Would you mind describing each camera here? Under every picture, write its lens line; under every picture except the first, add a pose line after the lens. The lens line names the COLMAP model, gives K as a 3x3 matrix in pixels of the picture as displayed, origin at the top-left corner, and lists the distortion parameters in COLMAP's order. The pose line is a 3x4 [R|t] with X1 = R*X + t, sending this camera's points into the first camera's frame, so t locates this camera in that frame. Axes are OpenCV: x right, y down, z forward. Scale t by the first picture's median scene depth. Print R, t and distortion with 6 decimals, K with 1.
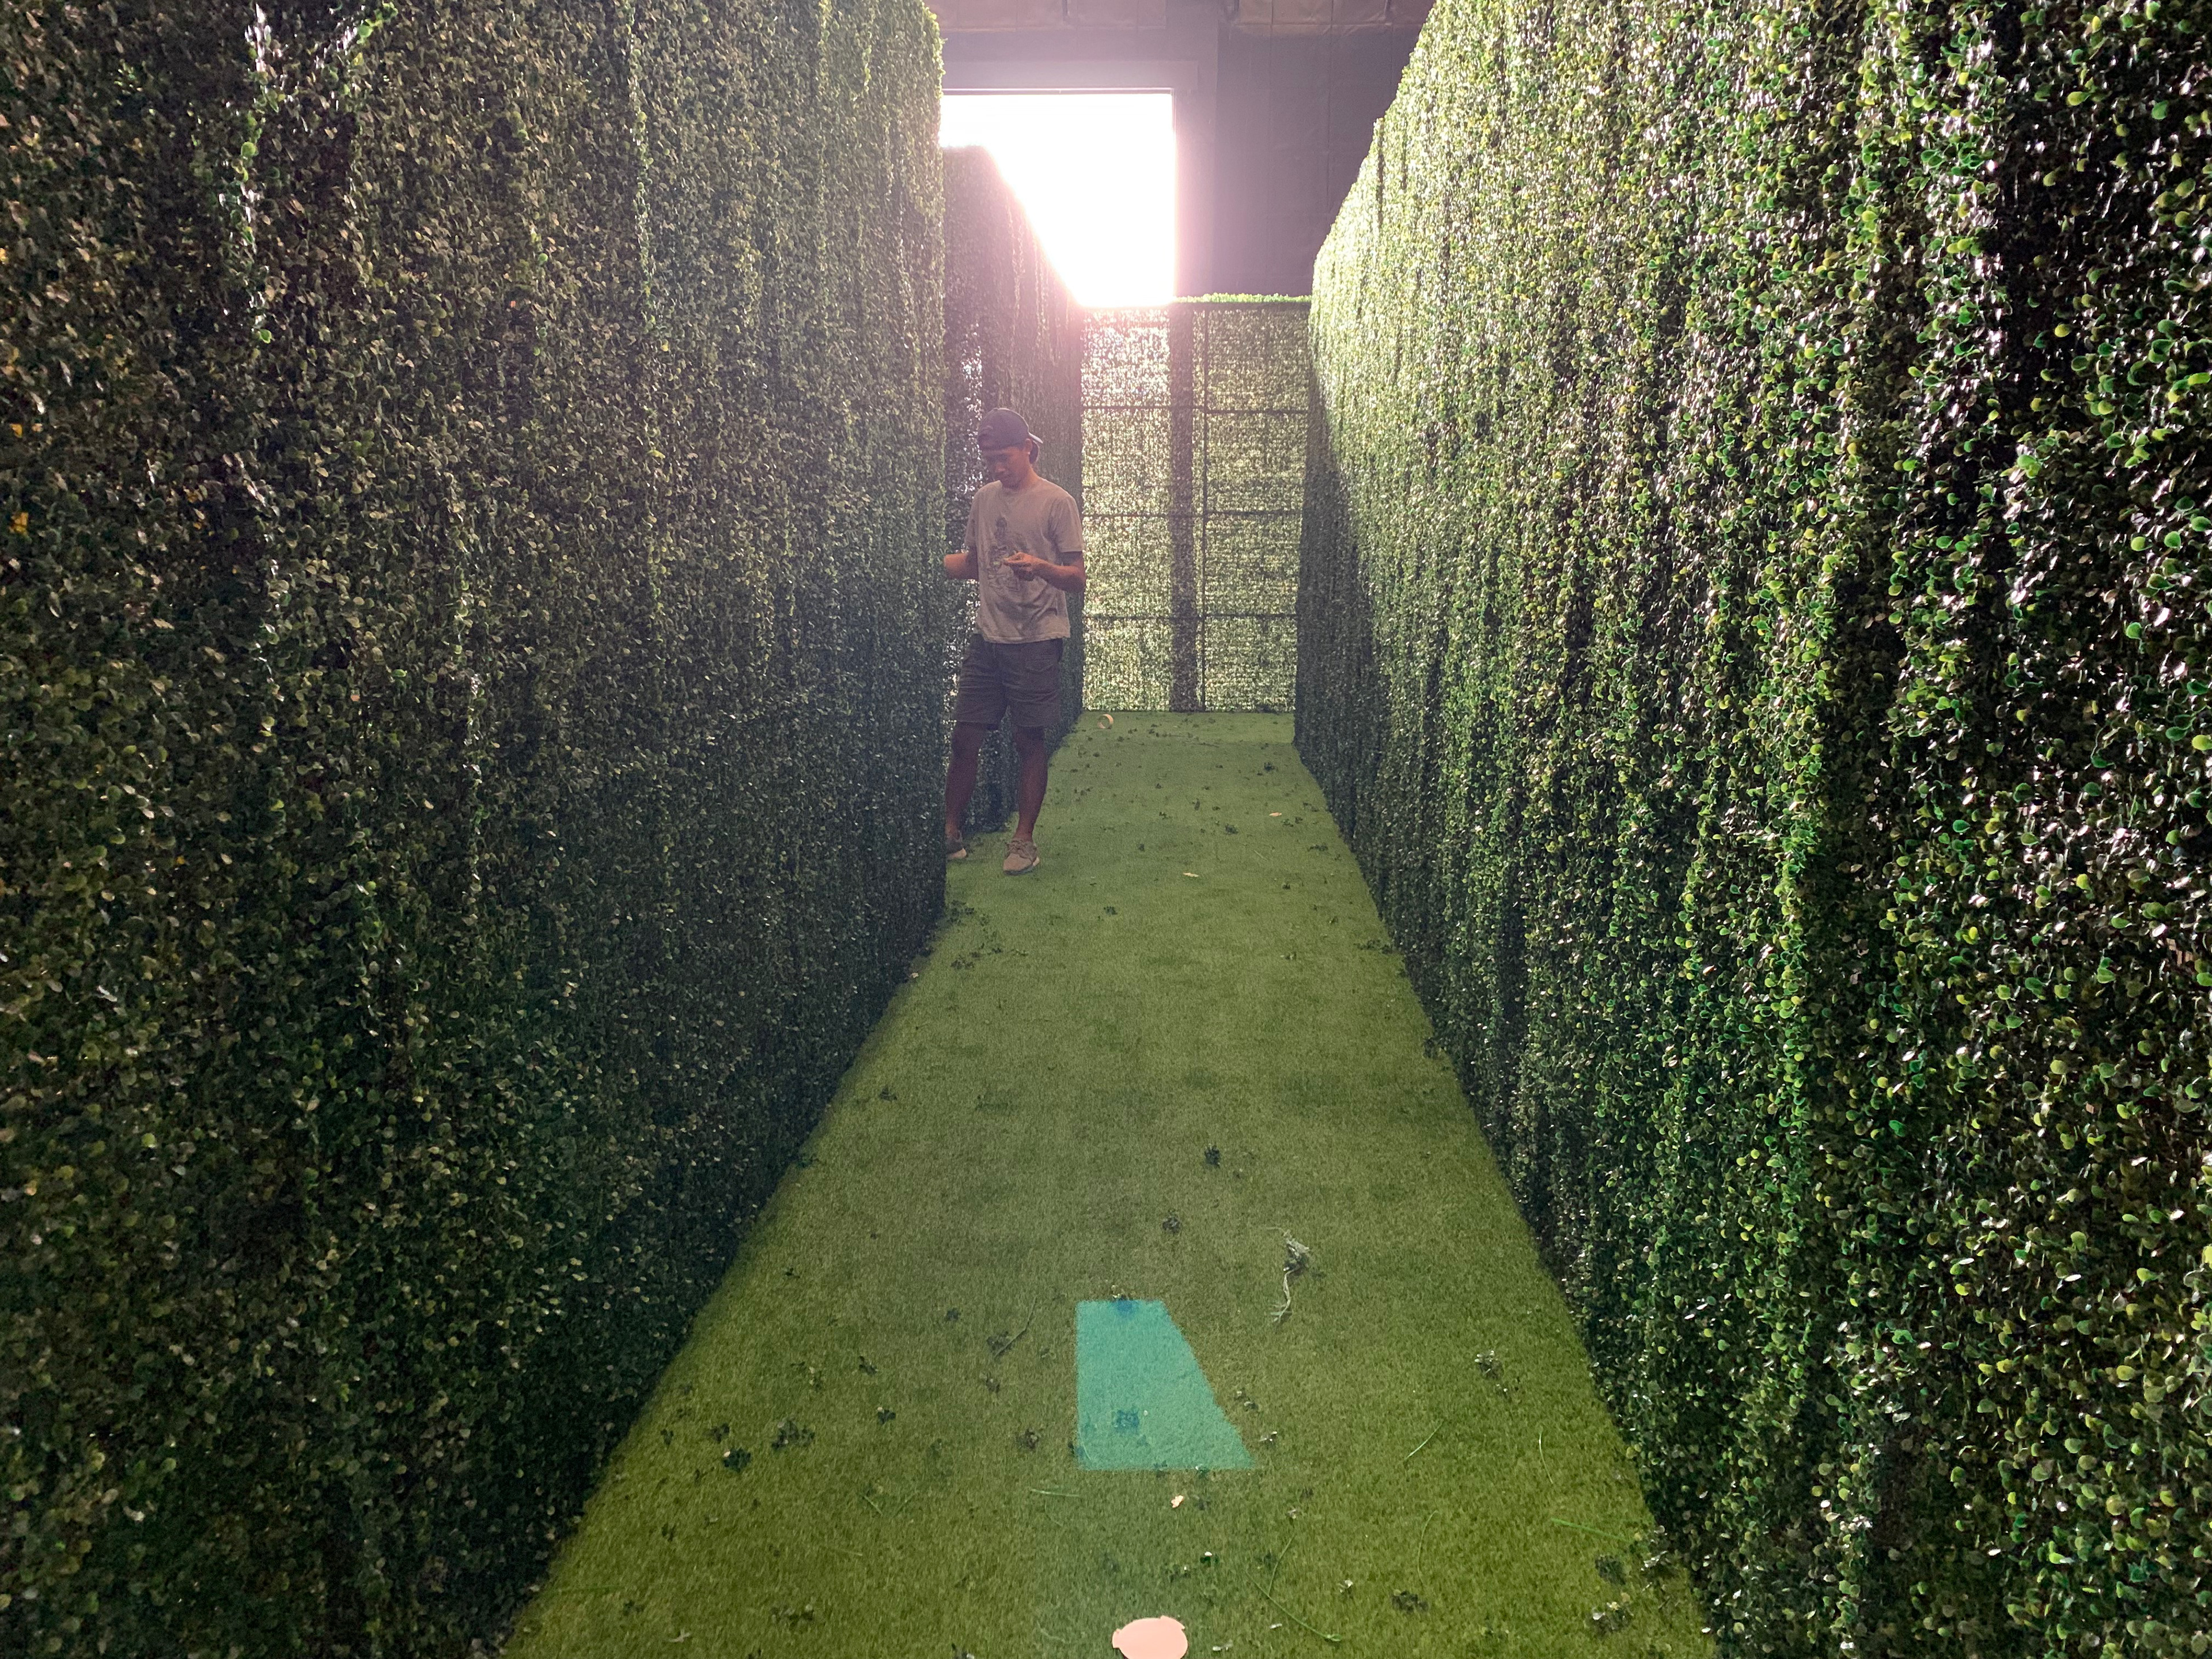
lens RADIAL K [[1710.0, 0, 1107.3], [0, 1710.0, 829.2], [0, 0, 1]] dist [0.104502, -0.250013]
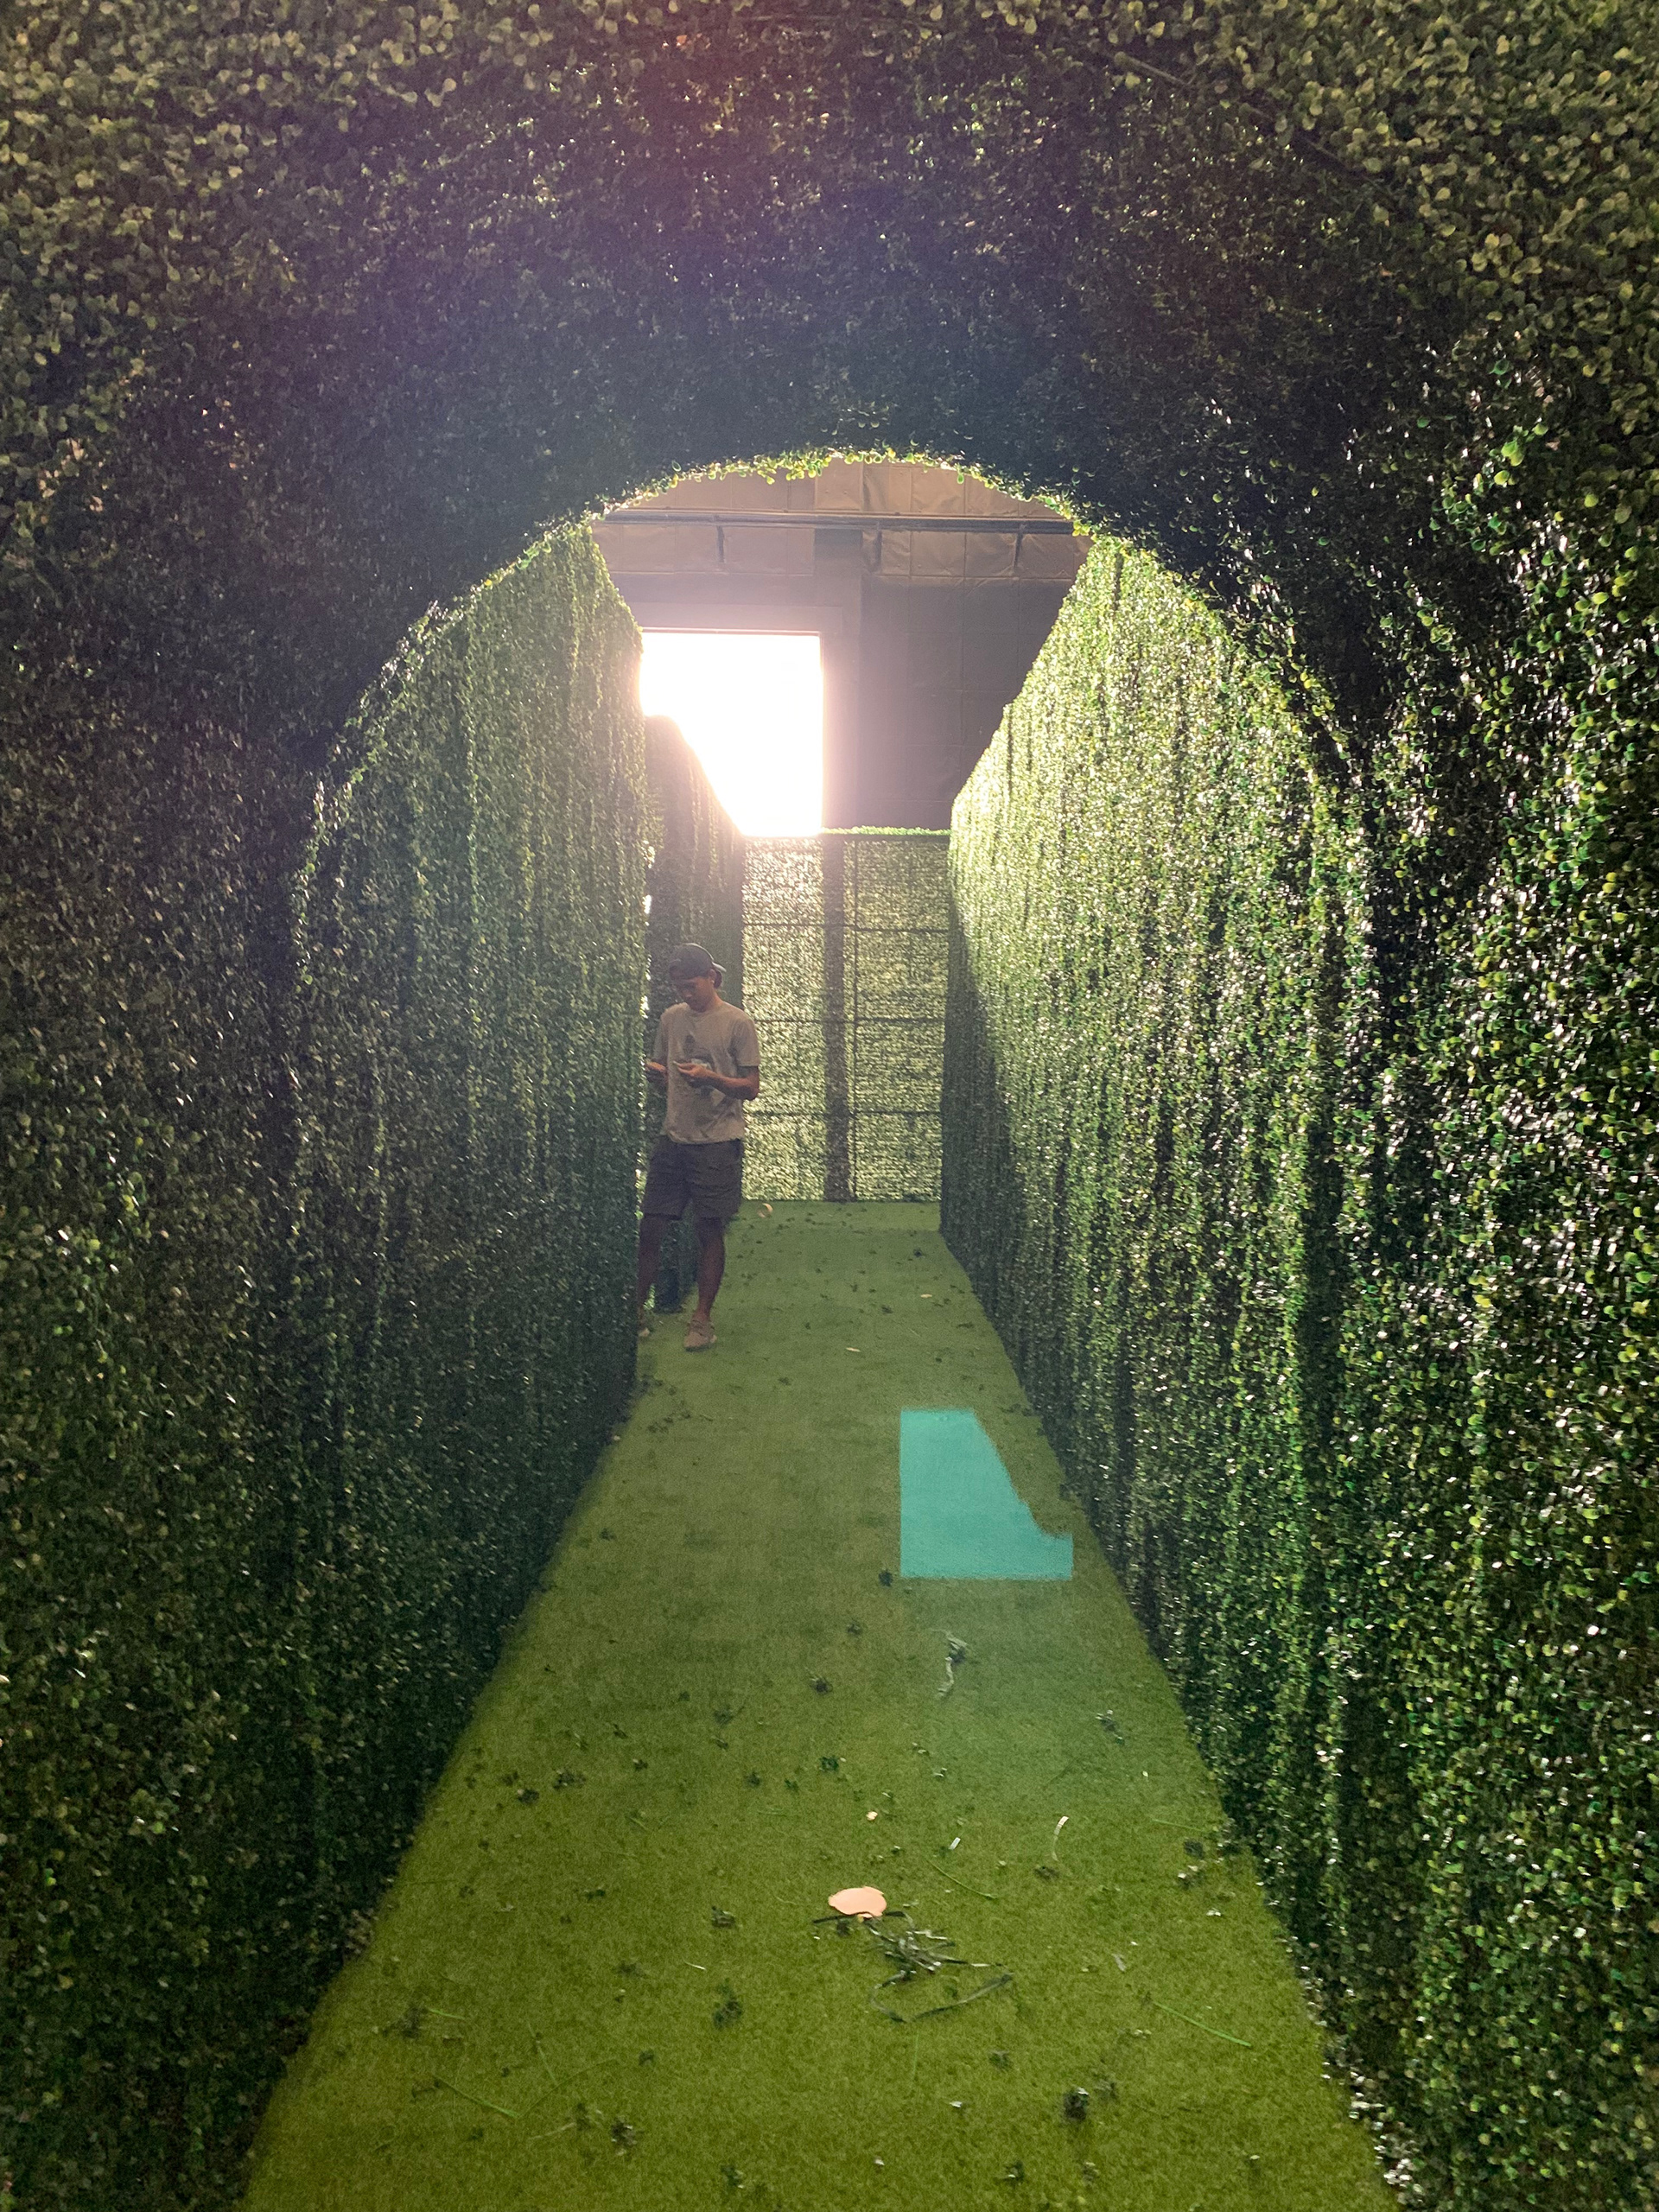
lens RADIAL K [[1640.0, 0, 883.3], [0, 1640.0, 1104.9], [0, 0, 1]] dist [0.167360, -0.458119]
pose [[0.997119, 0.005037, 0.075684, -0.035578], [0.004536, 0.992046, -0.125790, 0.008953], [-0.075716, 0.125771, 0.989166, -0.230758]]
